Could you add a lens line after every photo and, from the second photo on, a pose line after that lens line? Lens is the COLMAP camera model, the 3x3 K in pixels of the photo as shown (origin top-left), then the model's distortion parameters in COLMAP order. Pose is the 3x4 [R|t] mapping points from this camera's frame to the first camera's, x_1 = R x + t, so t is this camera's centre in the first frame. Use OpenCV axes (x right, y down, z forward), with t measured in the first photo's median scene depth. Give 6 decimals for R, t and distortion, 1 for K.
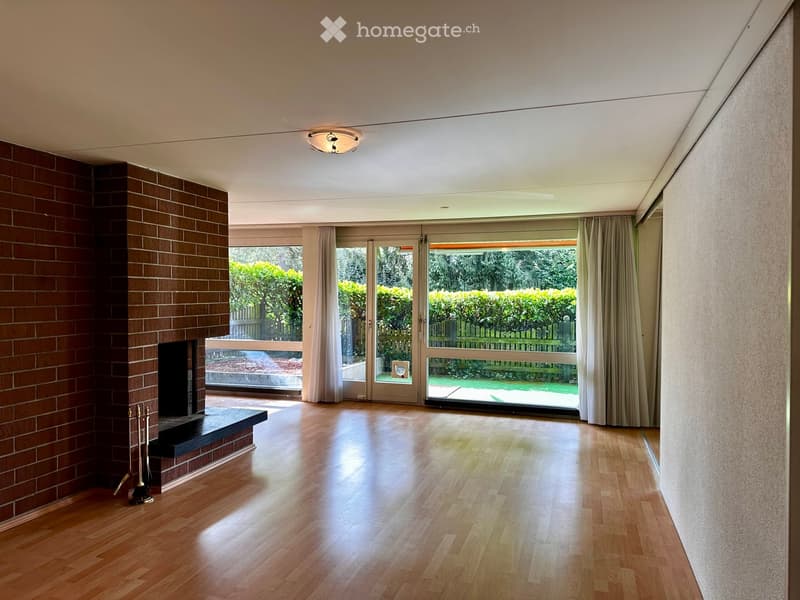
lens RADIAL K [[565.7, 0, 400.0], [0, 565.7, 300.0], [0, 0, 1]] dist [0.004650, 0.001099]
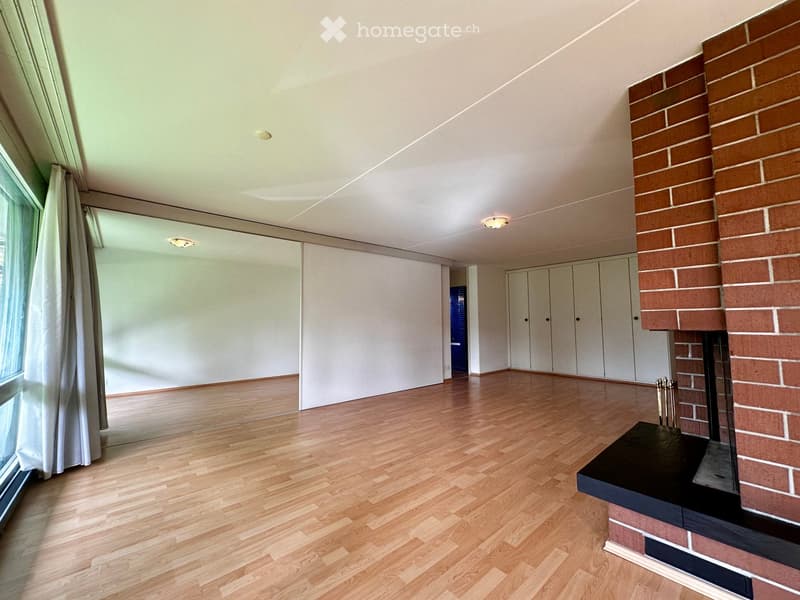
lens RADIAL K [[318.3, 0, 400.0], [0, 318.3, 300.0], [0, 0, 1]] dist [-0.004427, -0.000229]
pose [[-0.857657, 0.039210, 0.512725, -0.328479], [0.009573, 0.998133, -0.060319, 0.061163], [-0.514133, -0.046825, -0.856431, 1.763537]]
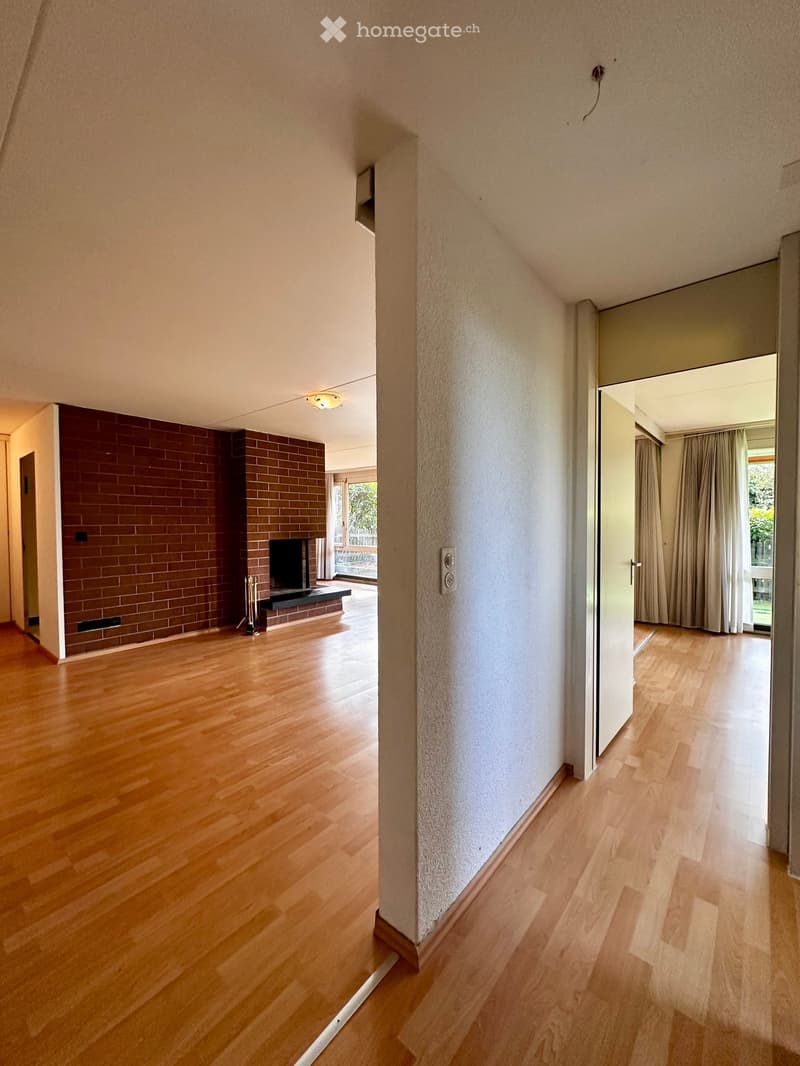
lens RADIAL K [[424.1, 0, 399.0], [0, 424.1, 530.4], [0, 0, 1]] dist [-0.004427, -0.000229]
pose [[0.926034, 0.000985, -0.377439, 0.392532], [0.002108, 0.999967, 0.007782, 0.043387], [0.377434, -0.008002, 0.926002, 0.021363]]
